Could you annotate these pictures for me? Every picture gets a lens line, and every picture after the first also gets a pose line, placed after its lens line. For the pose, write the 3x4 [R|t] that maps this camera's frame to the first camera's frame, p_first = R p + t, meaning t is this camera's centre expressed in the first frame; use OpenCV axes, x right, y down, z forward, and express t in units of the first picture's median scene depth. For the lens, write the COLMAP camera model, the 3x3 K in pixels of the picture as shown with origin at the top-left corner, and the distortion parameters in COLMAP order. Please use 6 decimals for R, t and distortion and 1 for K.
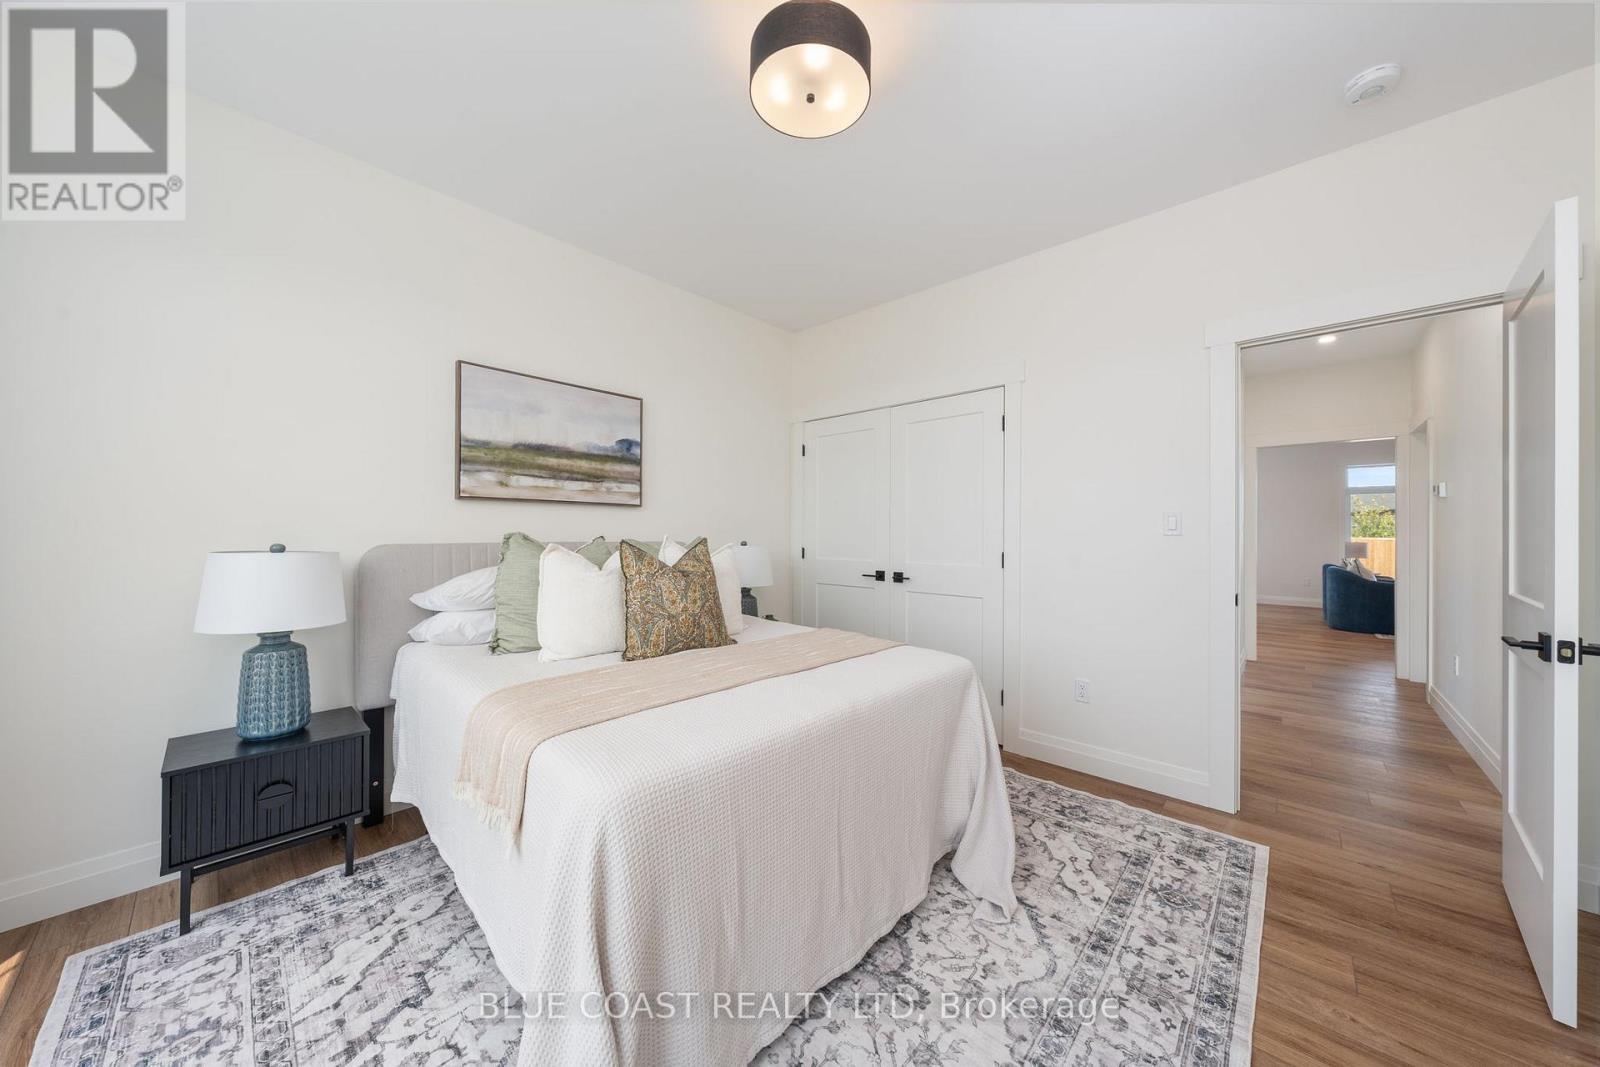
lens RADIAL K [[544.3, 0, 802.1], [0, 544.3, 530.9], [0, 0, 1]] dist [-0.003506, -0.000365]
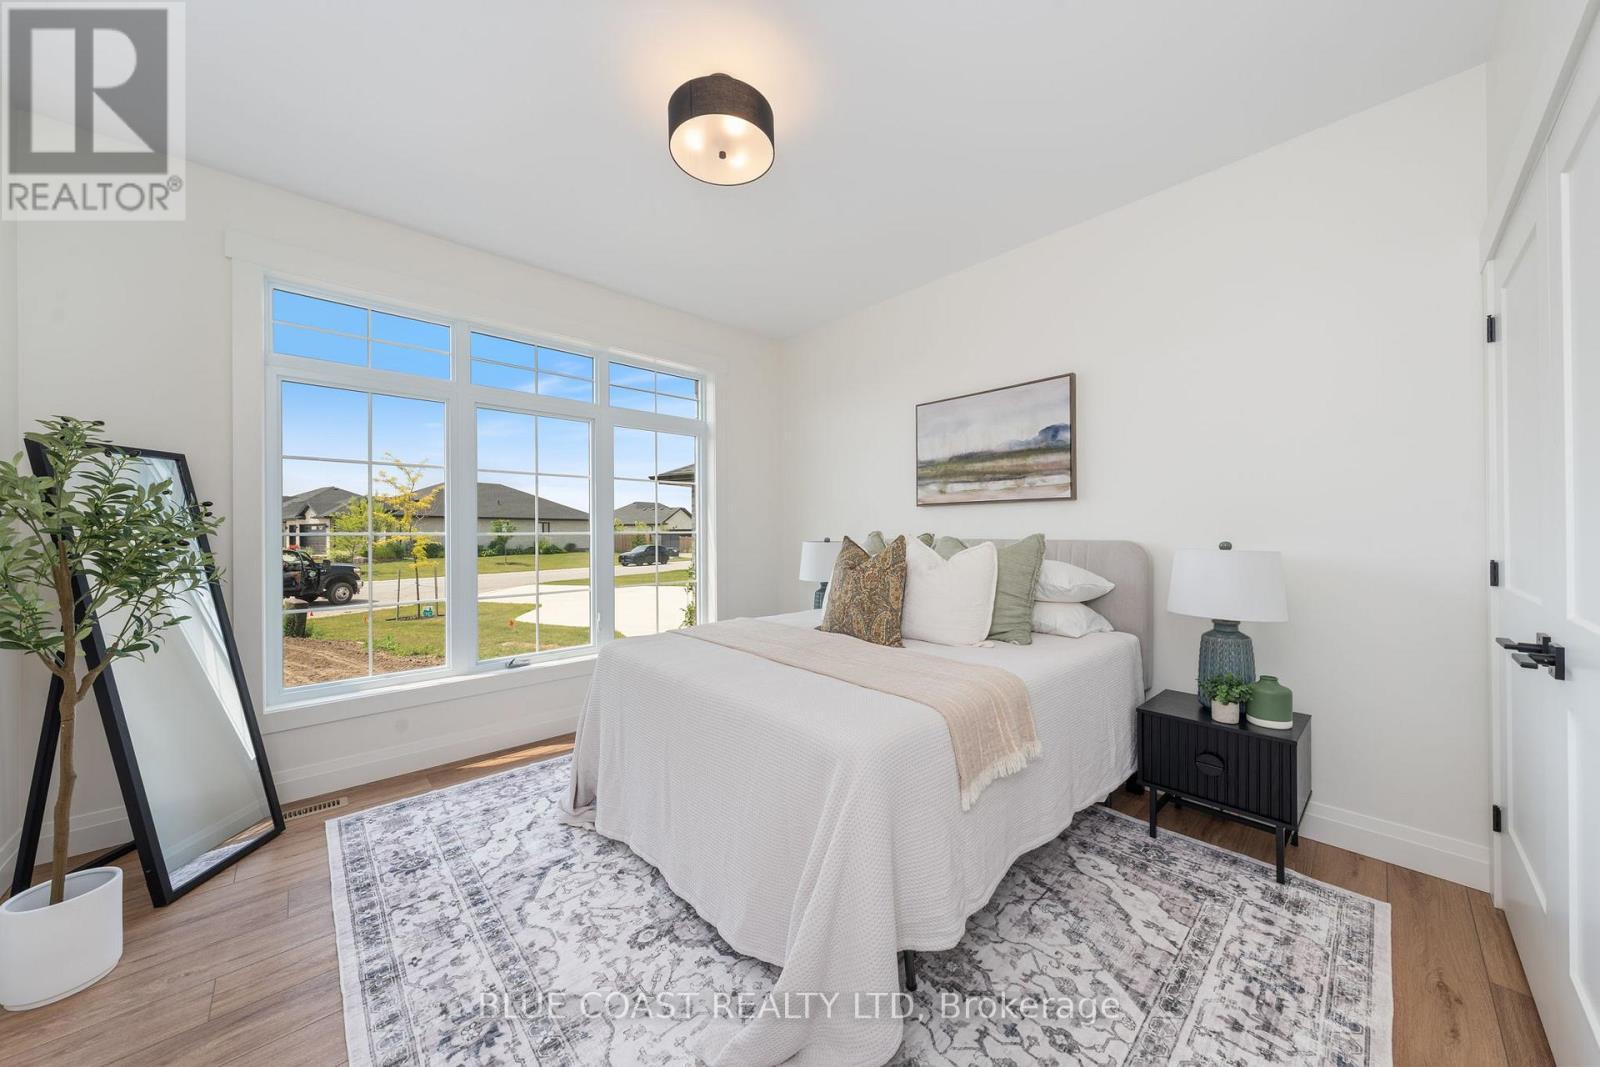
lens RADIAL K [[544.3, 0, 804.0], [0, 544.3, 534.8], [0, 0, 1]] dist [-0.003506, -0.000365]
pose [[-0.083431, 0.000775, -0.996513, 0.712528], [0.008563, 0.999963, 0.000061, 0.009142], [0.996477, -0.008528, -0.083435, 0.784021]]
